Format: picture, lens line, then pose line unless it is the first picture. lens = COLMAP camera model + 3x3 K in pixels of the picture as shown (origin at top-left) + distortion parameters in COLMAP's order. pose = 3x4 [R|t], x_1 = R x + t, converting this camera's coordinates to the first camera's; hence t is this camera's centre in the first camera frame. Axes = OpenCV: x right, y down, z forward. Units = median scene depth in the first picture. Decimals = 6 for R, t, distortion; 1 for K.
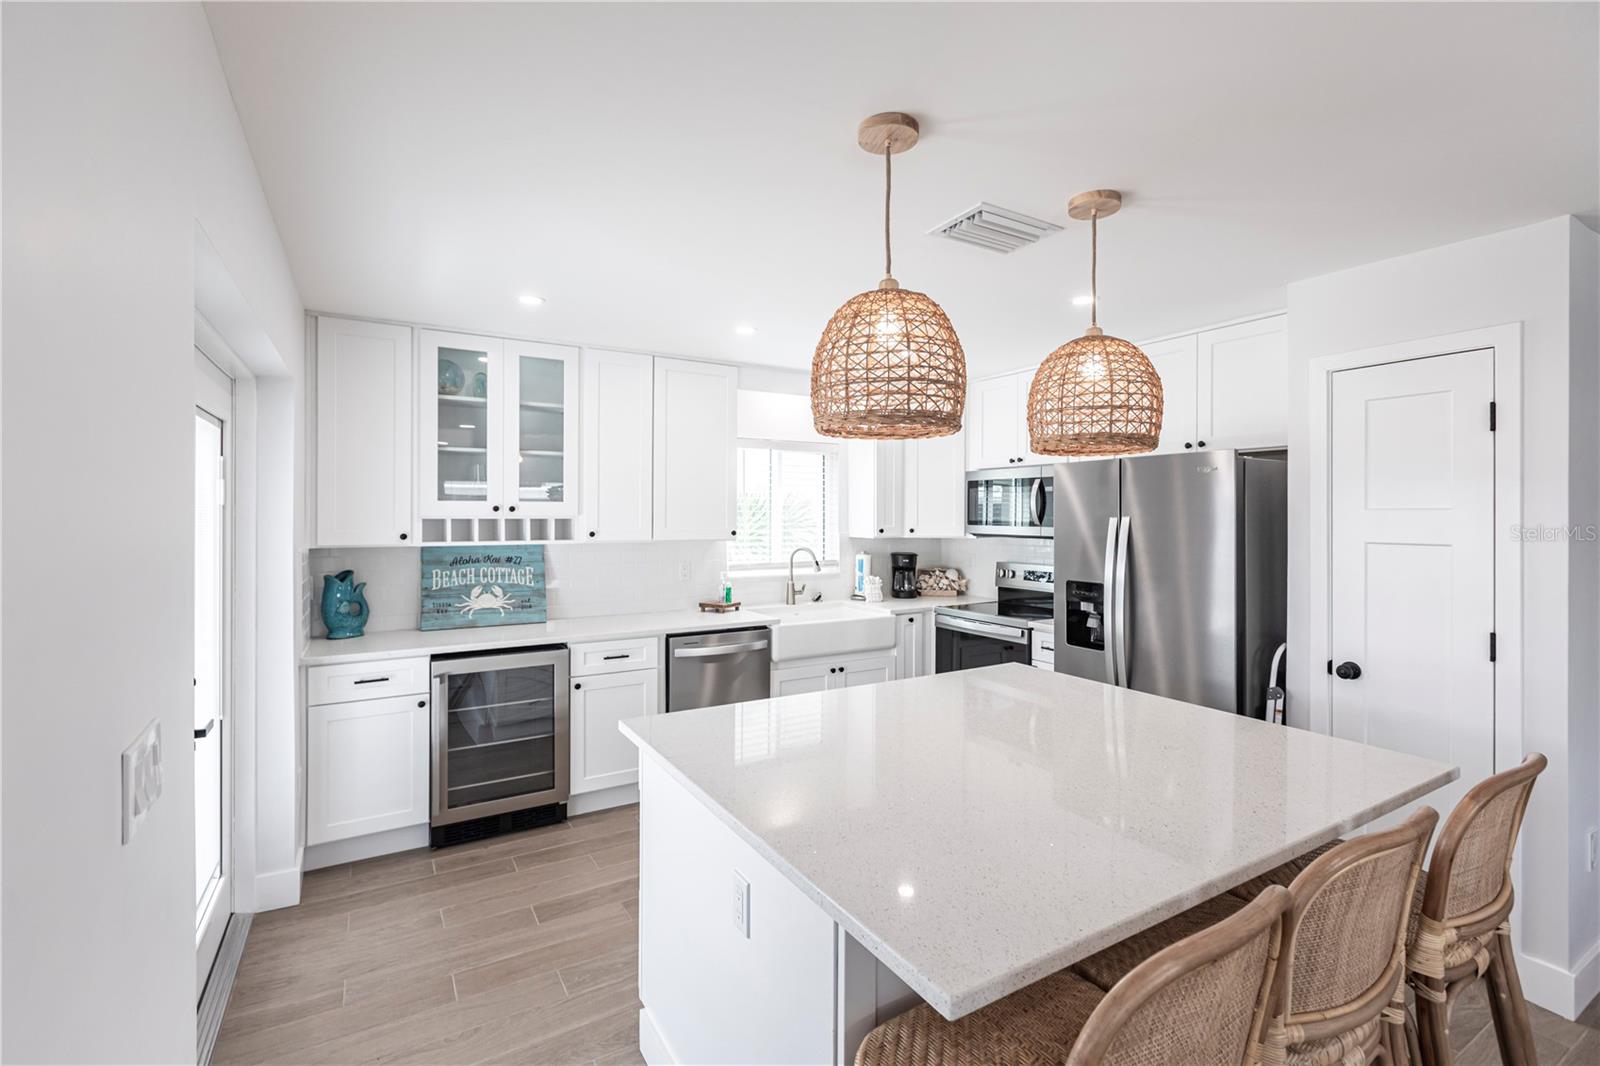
lens RADIAL K [[715.8, 0, 799.1], [0, 715.8, 513.7], [0, 0, 1]] dist [-0.004368, -0.000613]
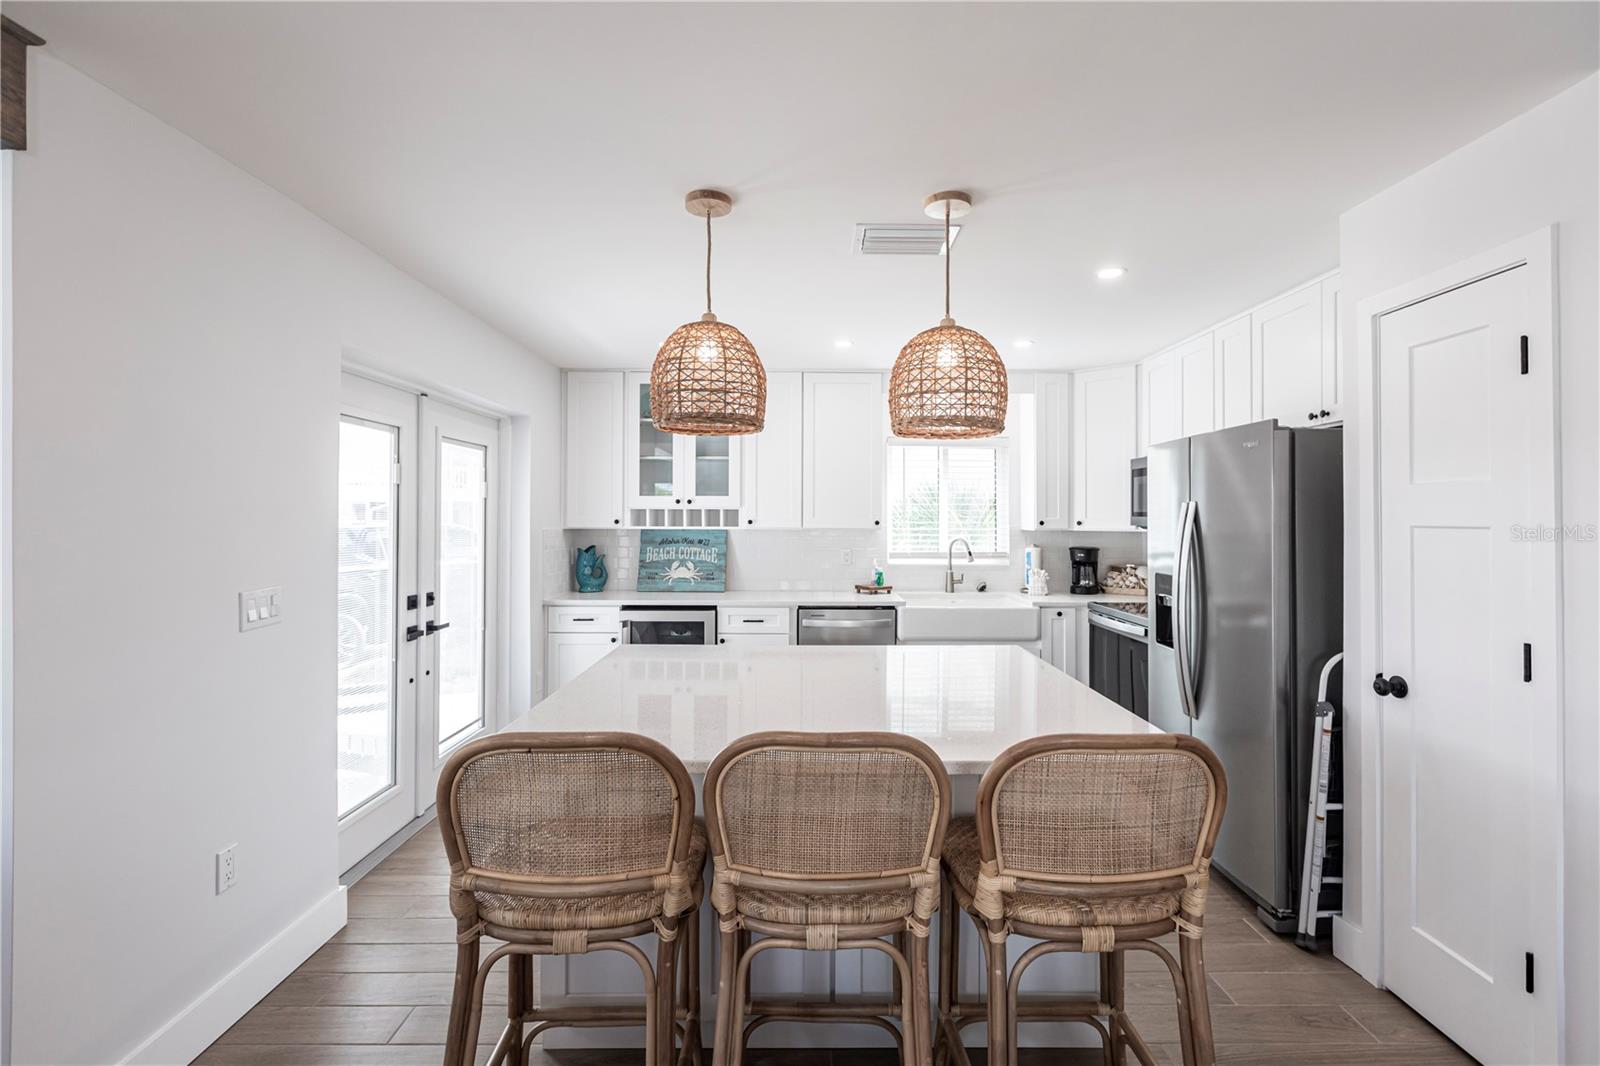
lens RADIAL K [[715.8, 0, 799.1], [0, 715.8, 513.7], [0, 0, 1]] dist [-0.004368, -0.000613]
pose [[0.858866, -0.002044, -0.512196, 0.424058], [-0.000784, 0.999986, -0.005305, 0.021238], [0.512199, 0.004958, 0.858852, -0.019661]]
